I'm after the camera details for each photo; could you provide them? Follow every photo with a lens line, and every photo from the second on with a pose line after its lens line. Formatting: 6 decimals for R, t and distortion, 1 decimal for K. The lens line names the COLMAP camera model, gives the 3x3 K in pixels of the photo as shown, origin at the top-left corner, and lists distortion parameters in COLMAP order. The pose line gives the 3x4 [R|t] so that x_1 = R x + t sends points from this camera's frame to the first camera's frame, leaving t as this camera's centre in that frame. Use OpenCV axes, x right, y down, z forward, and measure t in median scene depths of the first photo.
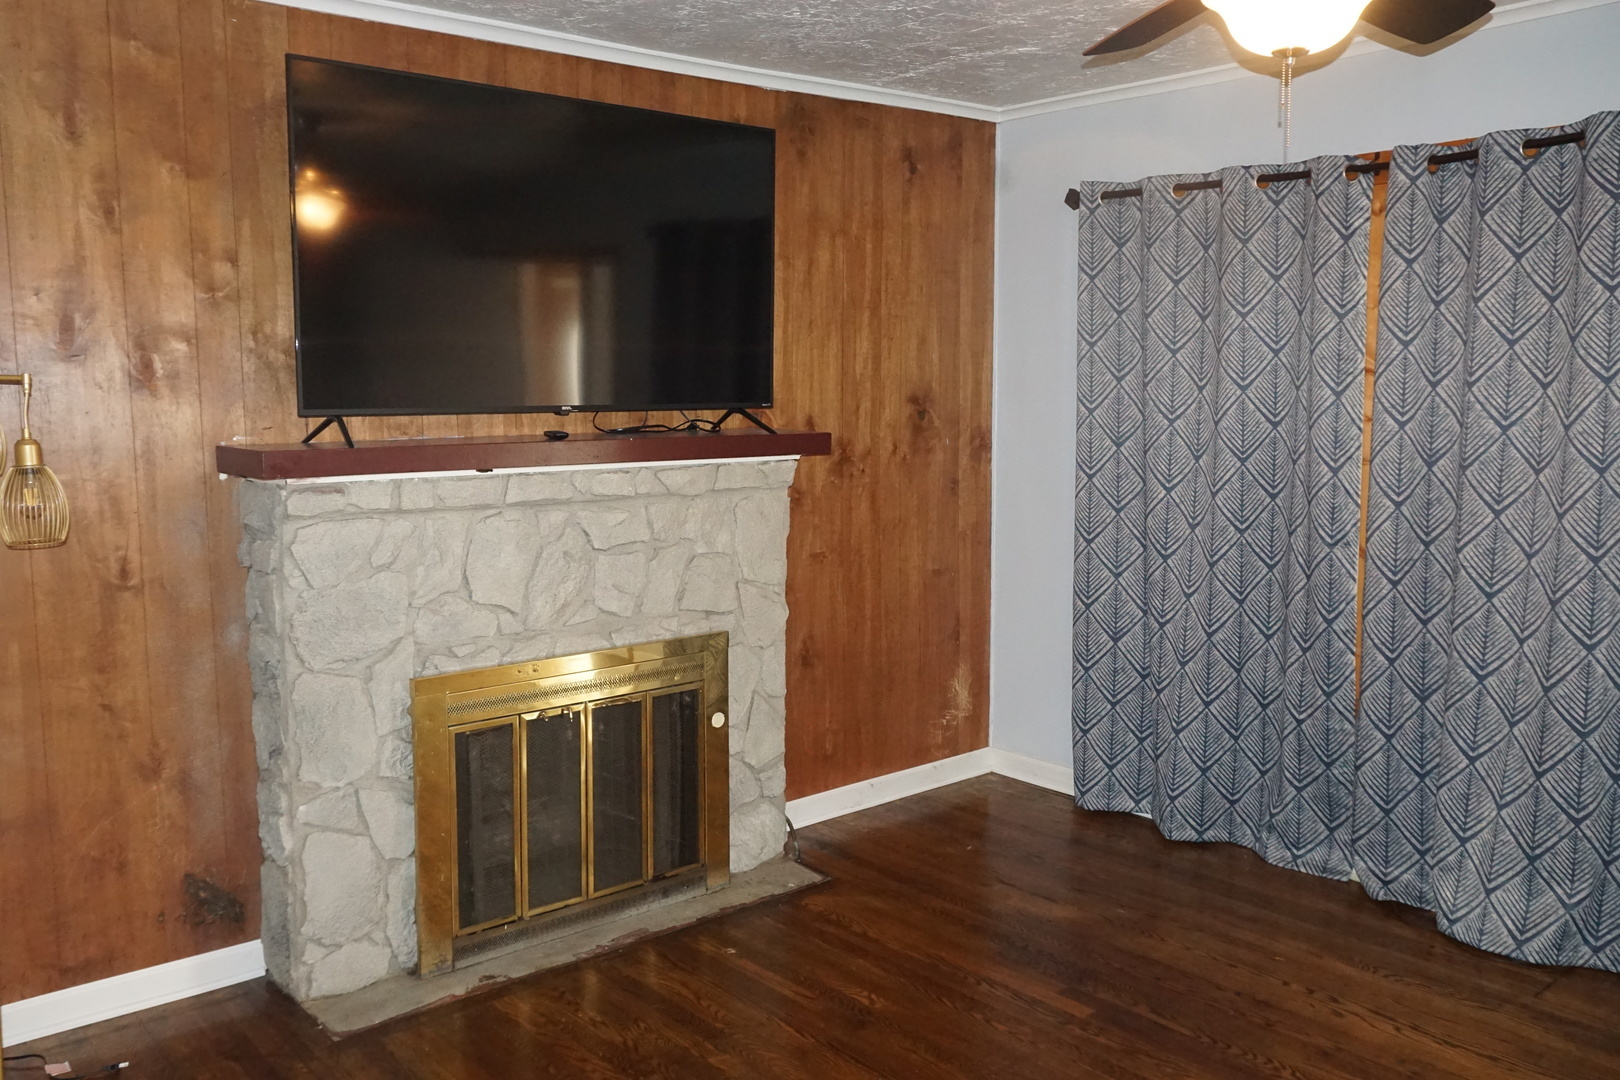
lens RADIAL K [[1328.7, 0, 803.3], [0, 1328.7, 533.4], [0, 0, 1]] dist [-0.038630, 0.032028]
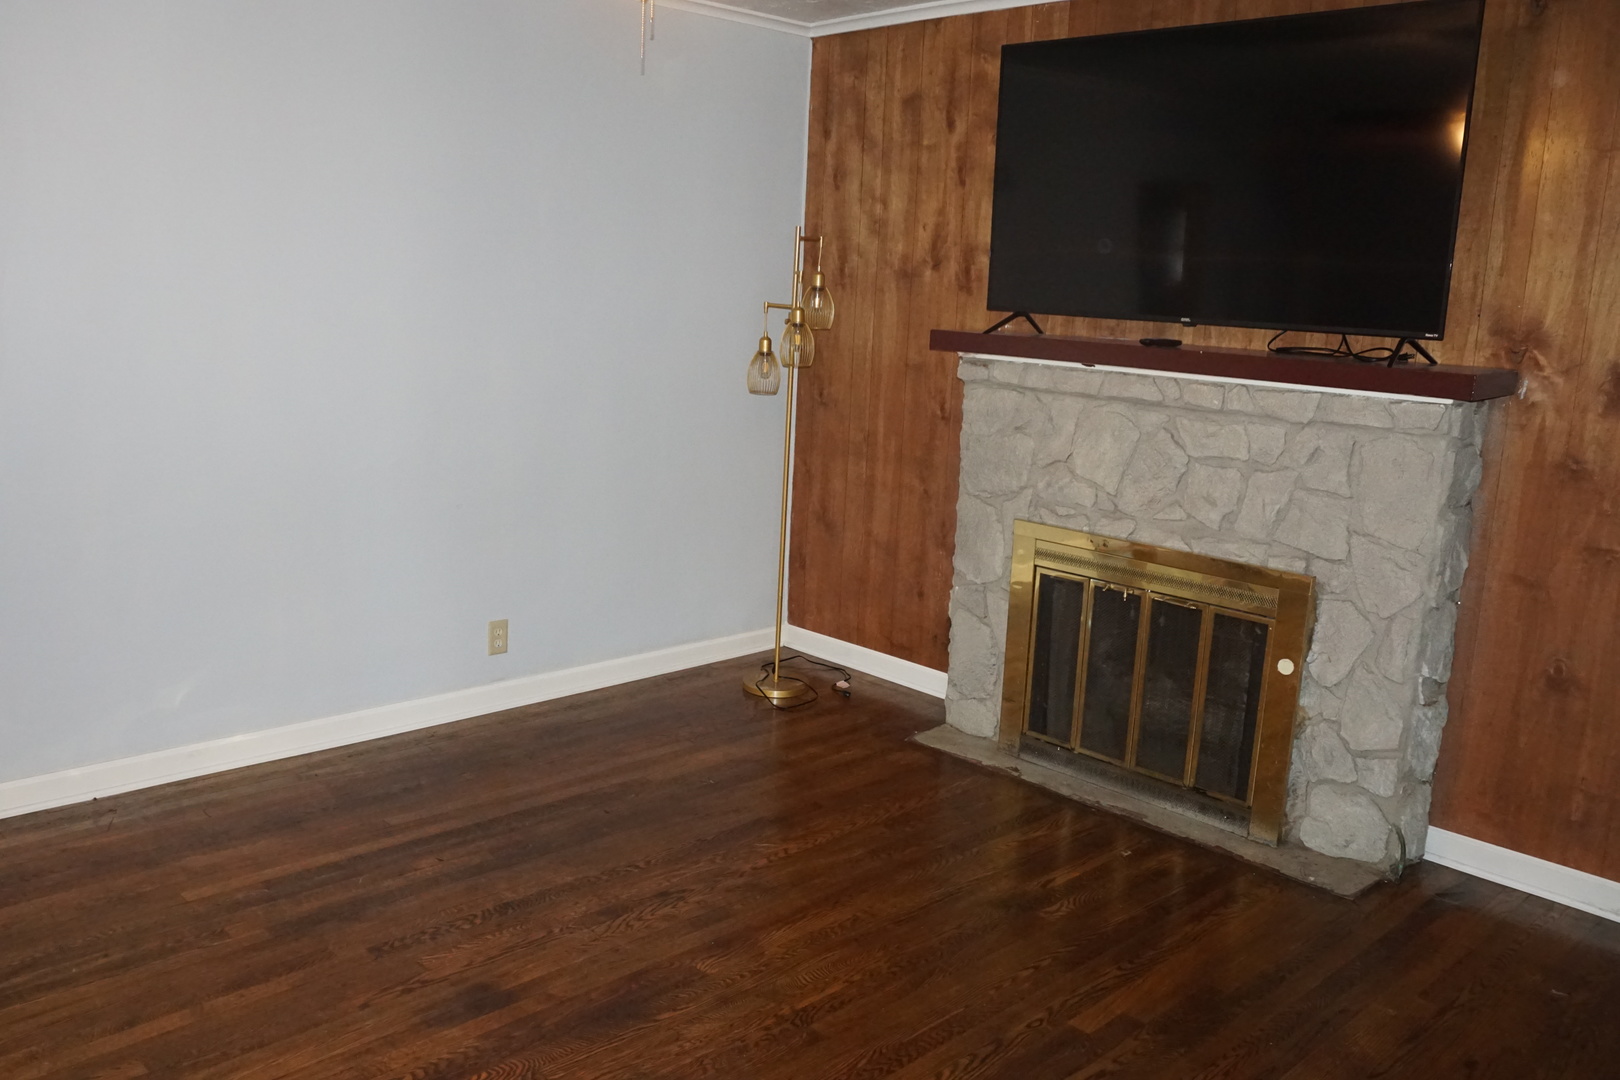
lens RADIAL K [[1328.7, 0, 802.4], [0, 1328.7, 532.3], [0, 0, 1]] dist [-0.038630, 0.032028]
pose [[0.066558, 0.190898, -0.979351, 0.830394], [-0.157865, 0.971179, 0.178577, -0.065407], [0.985215, 0.142719, 0.094776, 0.580556]]
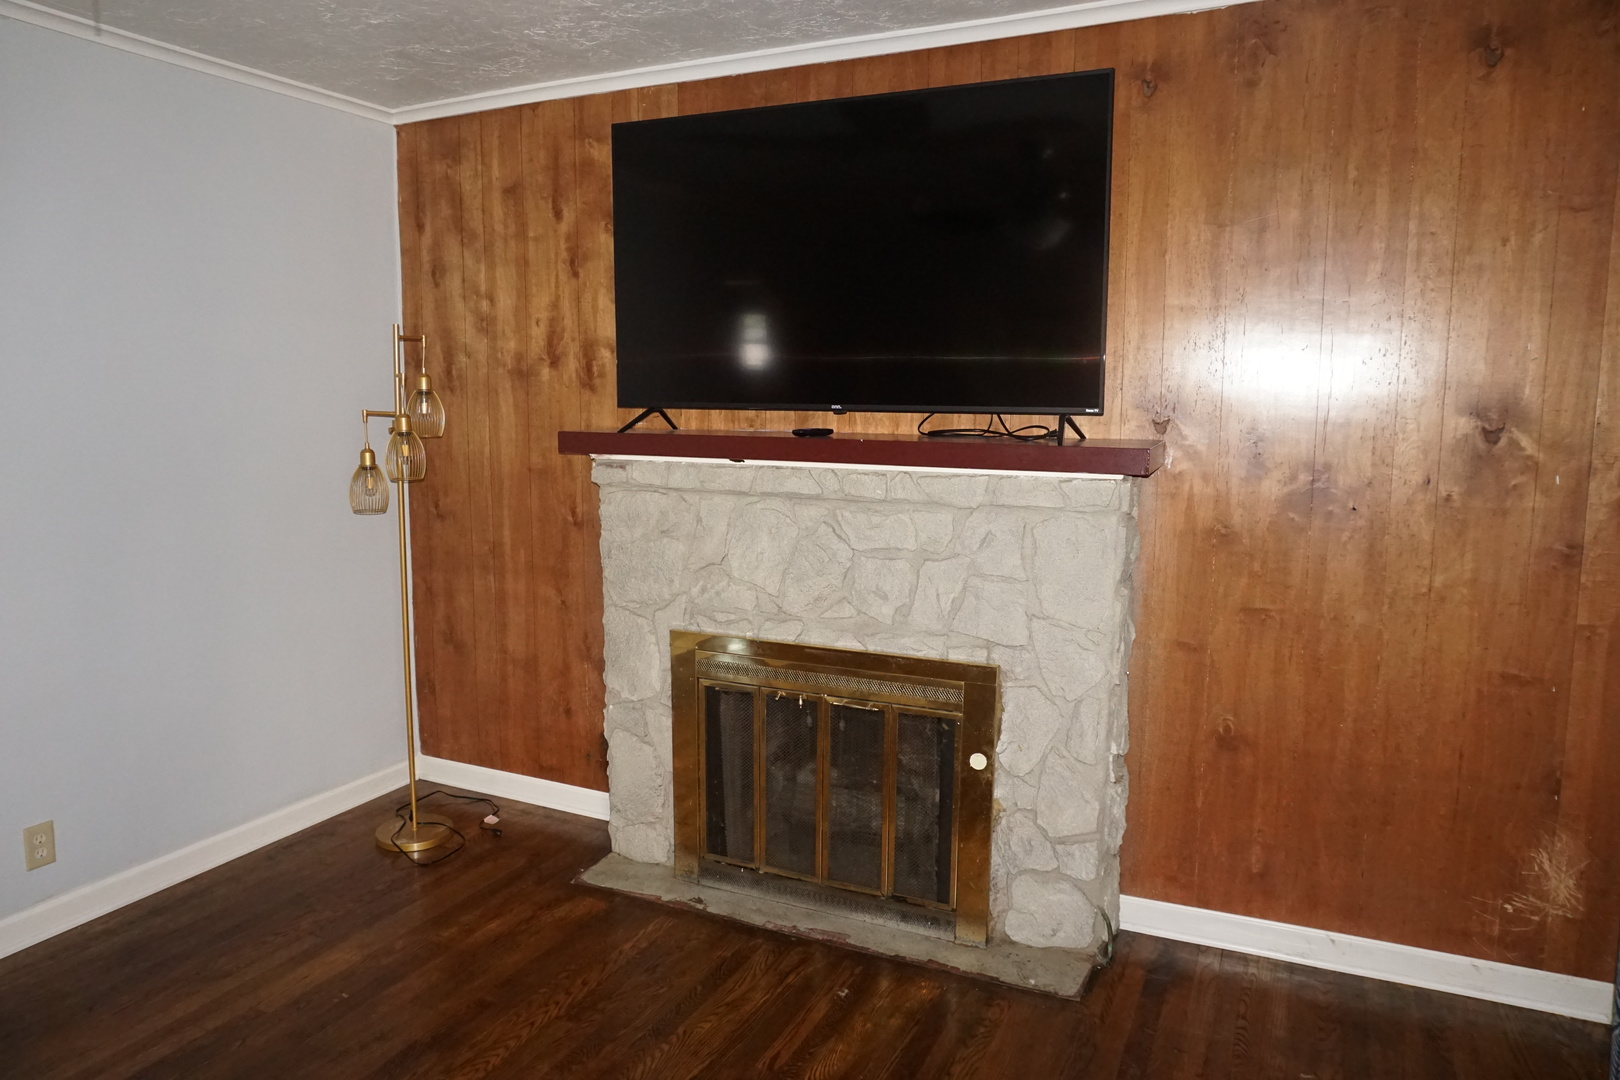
lens RADIAL K [[1087.3, 0, 816.8], [0, 1087.3, 529.9], [0, 0, 1]] dist [-0.051739, 0.031781]
pose [[0.416758, 0.118903, -0.901207, 0.545865], [-0.109501, 0.990756, 0.080079, -0.062031], [0.902398, 0.065310, 0.425925, 0.598477]]
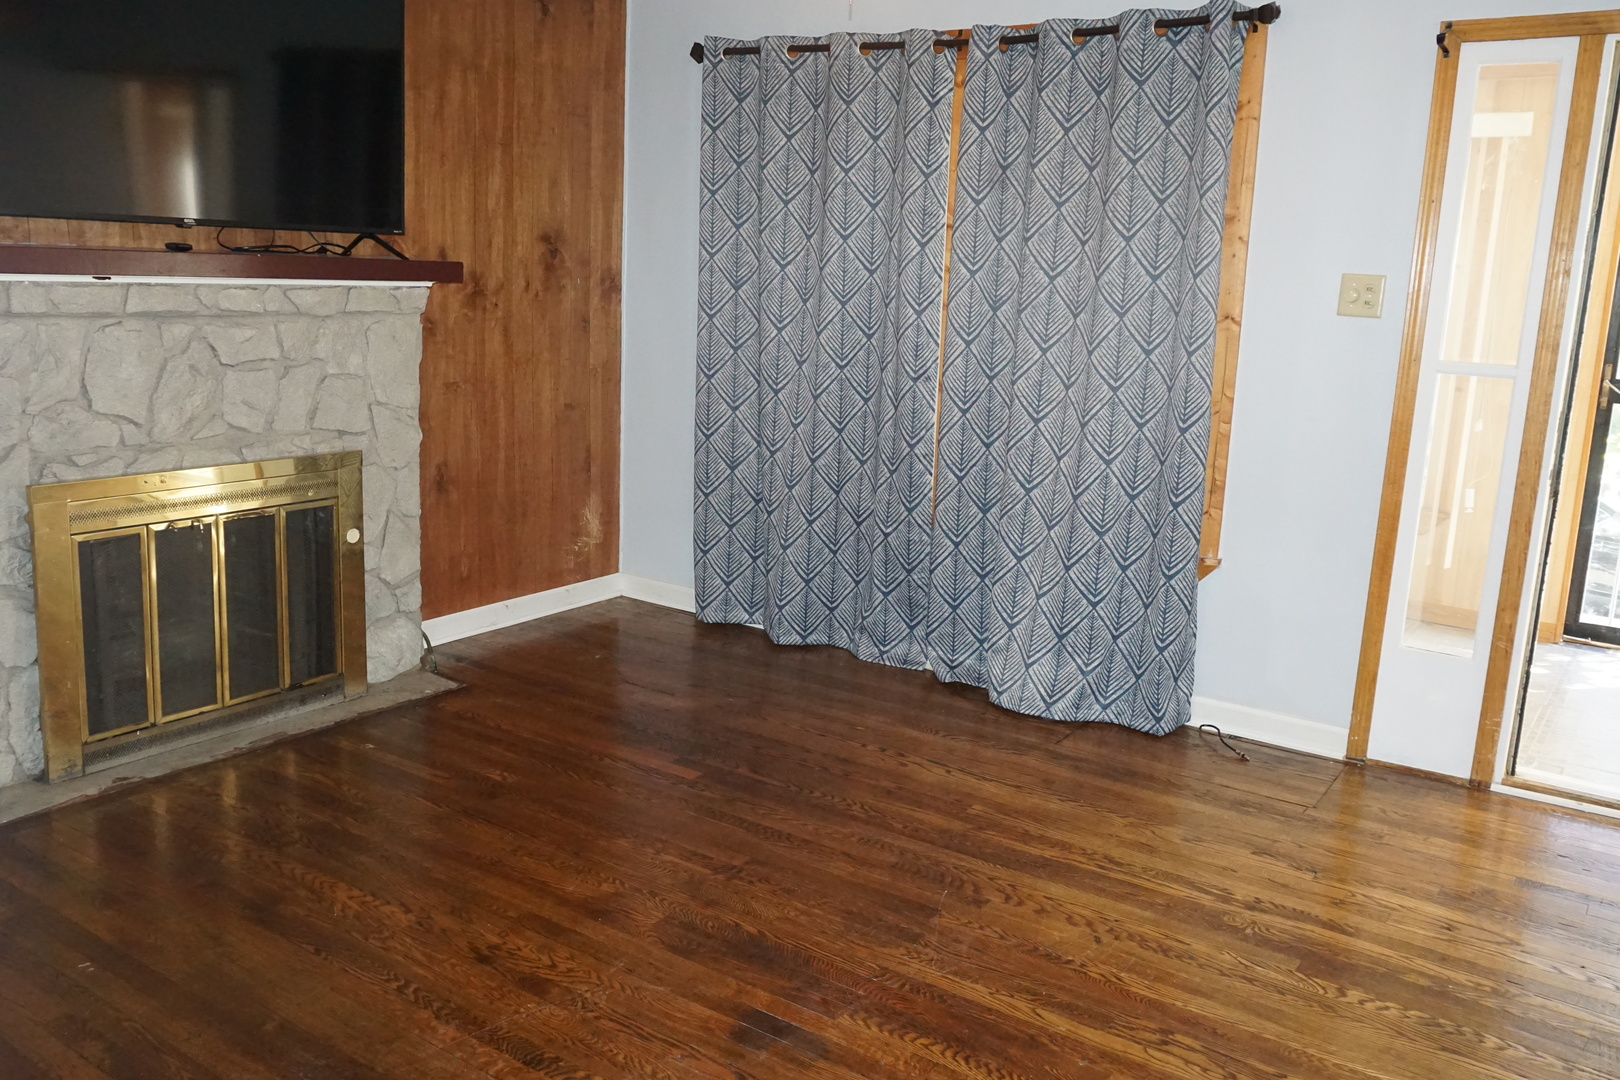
lens RADIAL K [[1328.7, 0, 818.0], [0, 1328.7, 540.1], [0, 0, 1]] dist [-0.038630, 0.032028]
pose [[0.962476, -0.010680, 0.271156, 0.005631], [-0.016011, 0.995249, 0.096032, 0.039648], [-0.270893, -0.096770, 0.957733, -0.095371]]
